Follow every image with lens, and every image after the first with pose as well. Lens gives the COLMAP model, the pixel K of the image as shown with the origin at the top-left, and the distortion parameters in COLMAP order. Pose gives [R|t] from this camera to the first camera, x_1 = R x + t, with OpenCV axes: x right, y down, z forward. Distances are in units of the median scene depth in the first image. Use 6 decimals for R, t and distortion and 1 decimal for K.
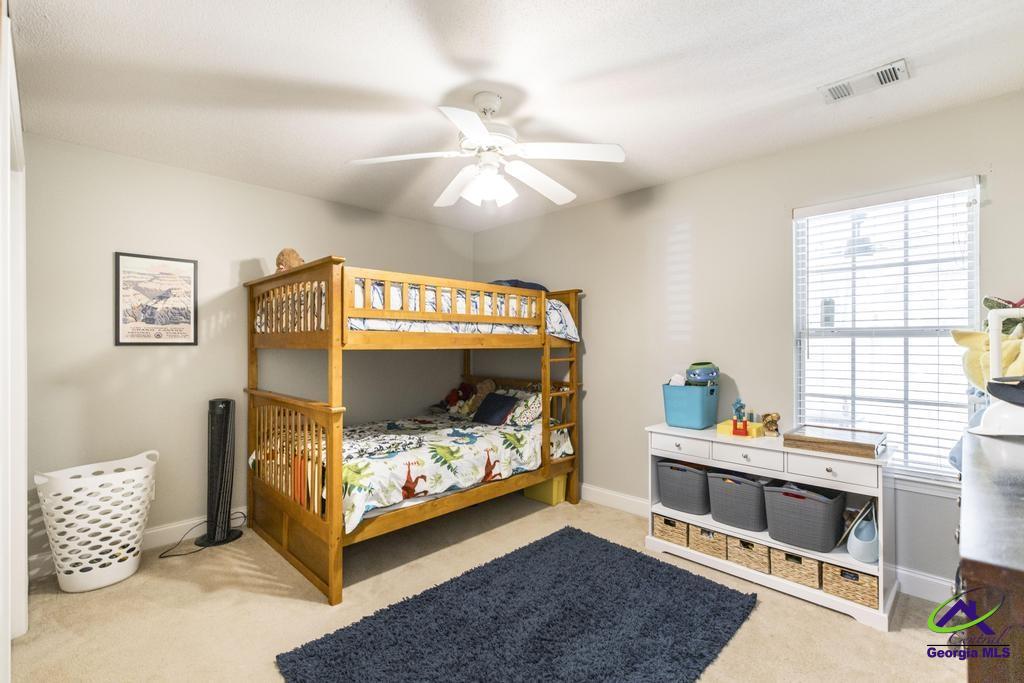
lens RADIAL K [[448.1, 0, 512.0], [0, 448.1, 341.5], [0, 0, 1]] dist [-0.000804, -0.000078]
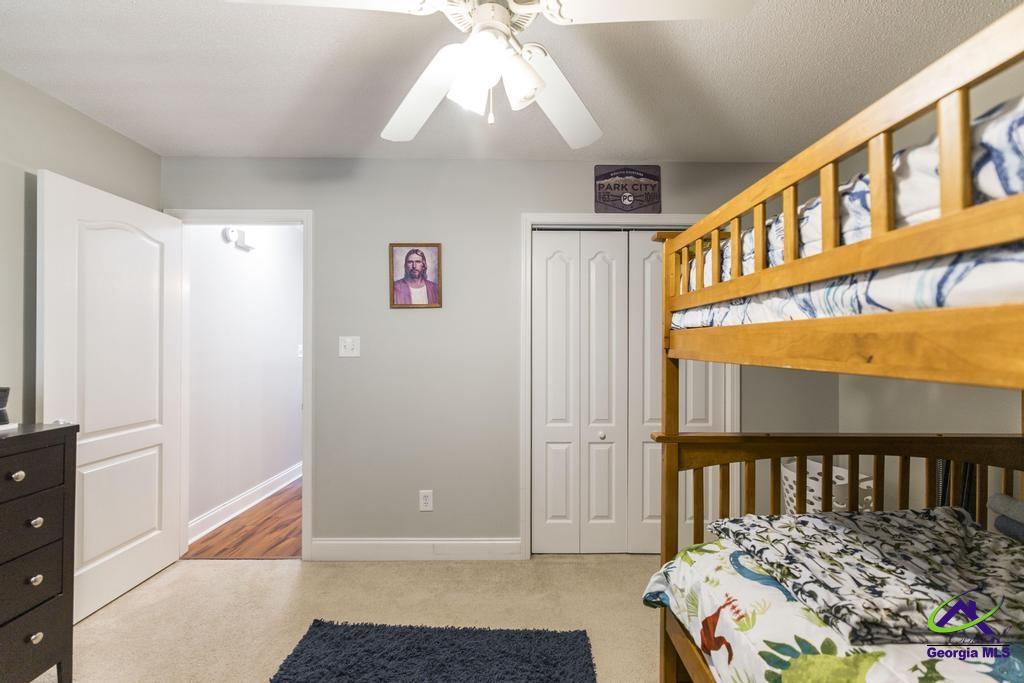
lens RADIAL K [[448.1, 0, 512.0], [0, 448.1, 341.5], [0, 0, 1]] dist [-0.000804, -0.000078]
pose [[-0.715722, -0.003307, -0.698378, 0.247665], [0.000683, 0.999985, -0.005435, -0.002116], [0.698385, -0.004367, -0.715709, 1.071731]]
